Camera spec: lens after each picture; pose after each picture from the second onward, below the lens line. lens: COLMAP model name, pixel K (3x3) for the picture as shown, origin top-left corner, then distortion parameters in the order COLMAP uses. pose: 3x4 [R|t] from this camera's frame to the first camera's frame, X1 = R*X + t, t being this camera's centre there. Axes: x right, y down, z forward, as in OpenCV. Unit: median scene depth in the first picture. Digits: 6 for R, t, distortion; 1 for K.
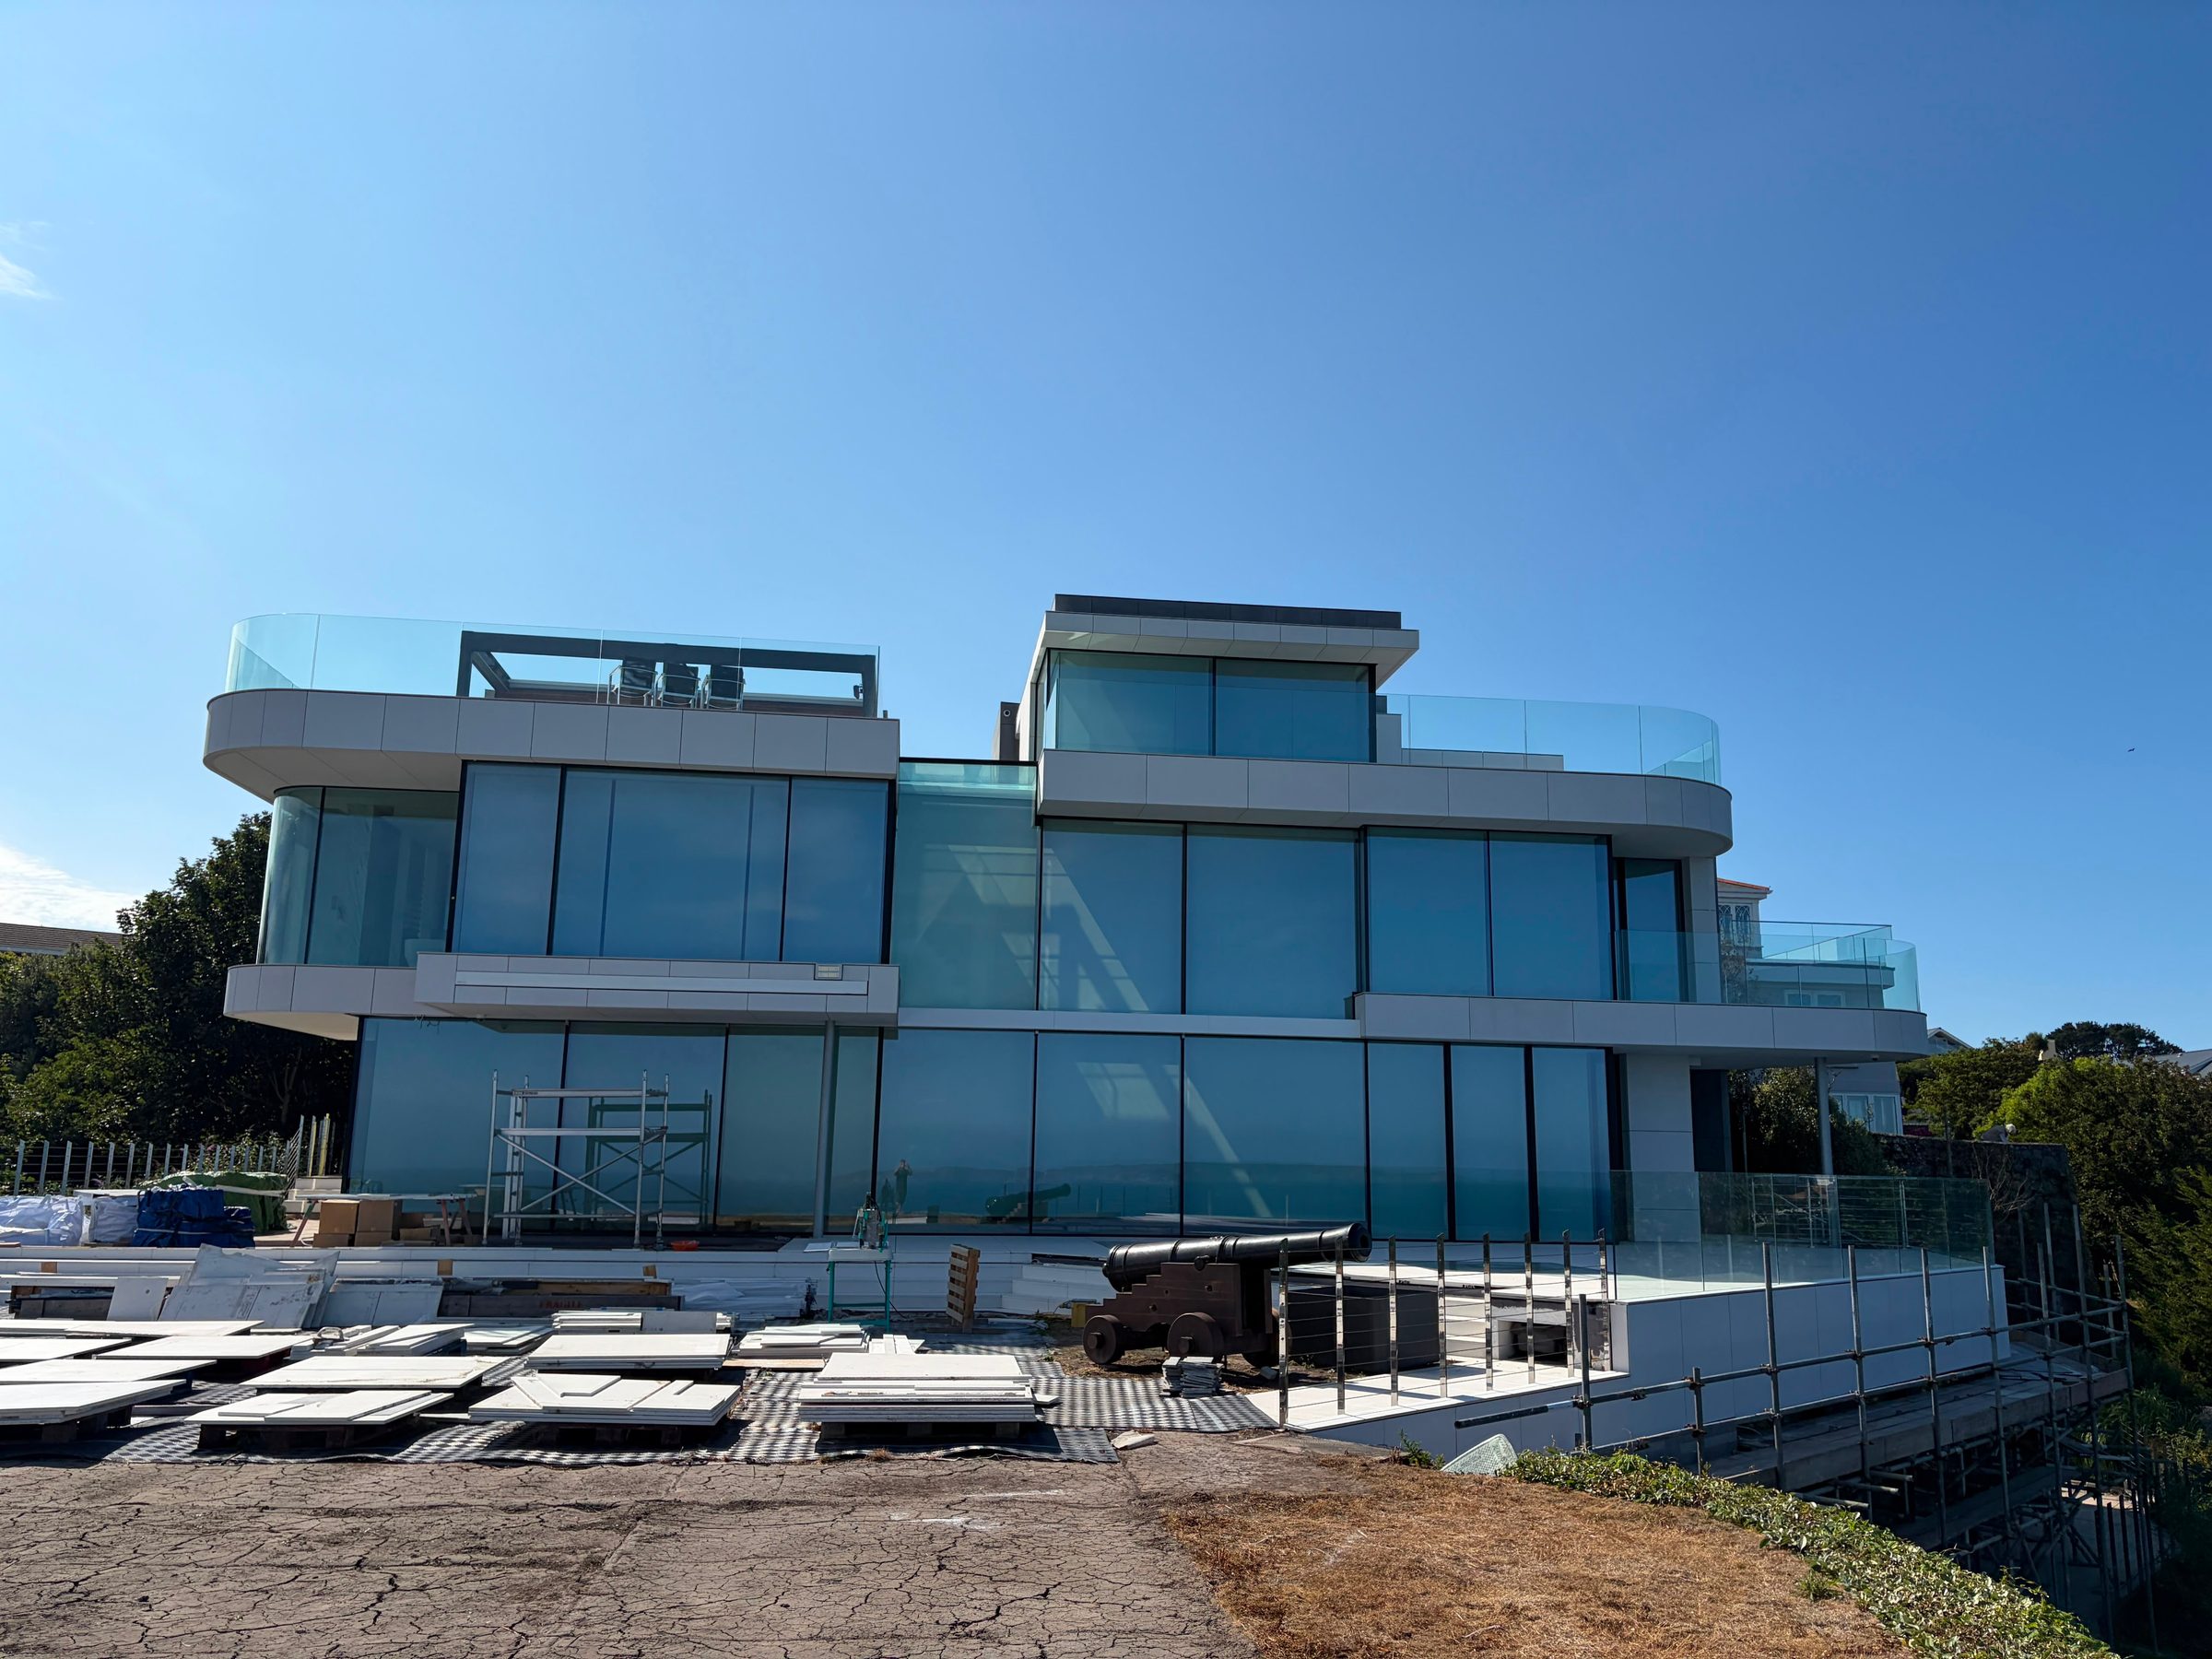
lens RADIAL K [[1655.0, 0, 1100.1], [0, 1655.0, 830.4], [0, 0, 1]] dist [0.063534, 0.000512]
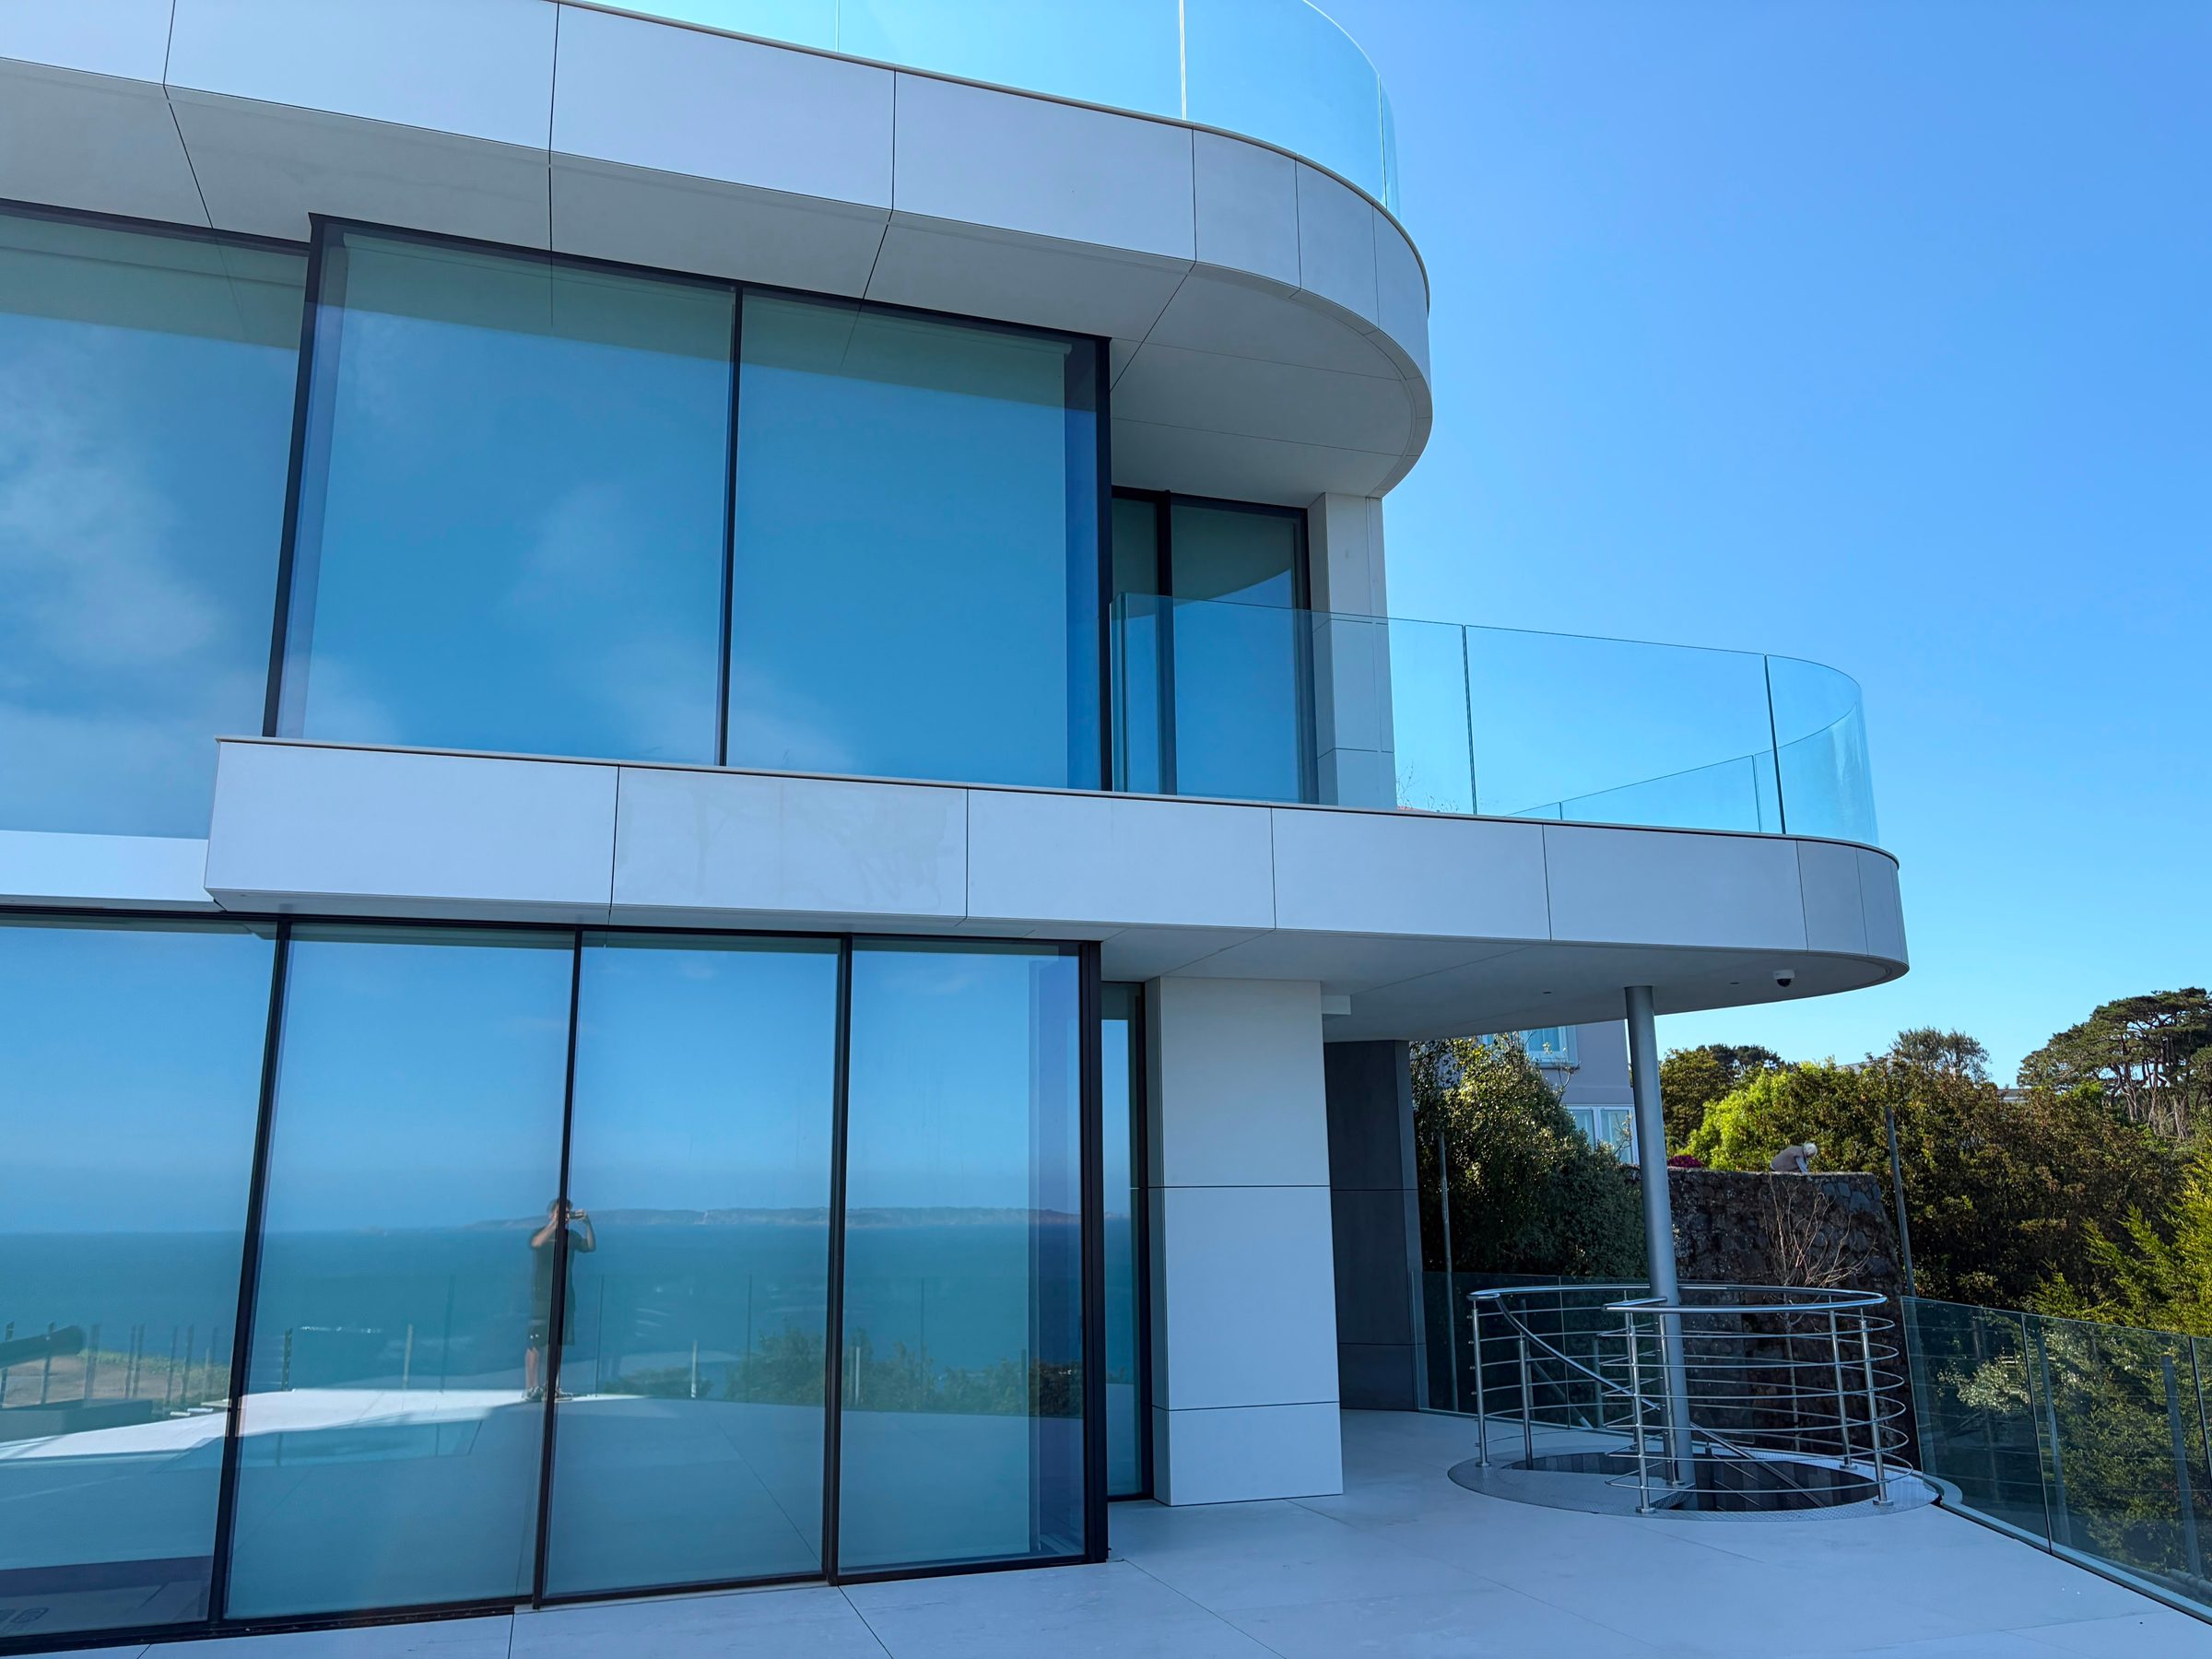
lens RADIAL K [[1655.0, 0, 1109.1], [0, 1655.0, 825.8], [0, 0, 1]] dist [0.063534, 0.000512]
pose [[0.981969, 0.014671, 0.188470, 0.115076], [-0.009692, 0.999580, -0.027314, 0.054460], [-0.188791, 0.024995, 0.981699, 0.314951]]
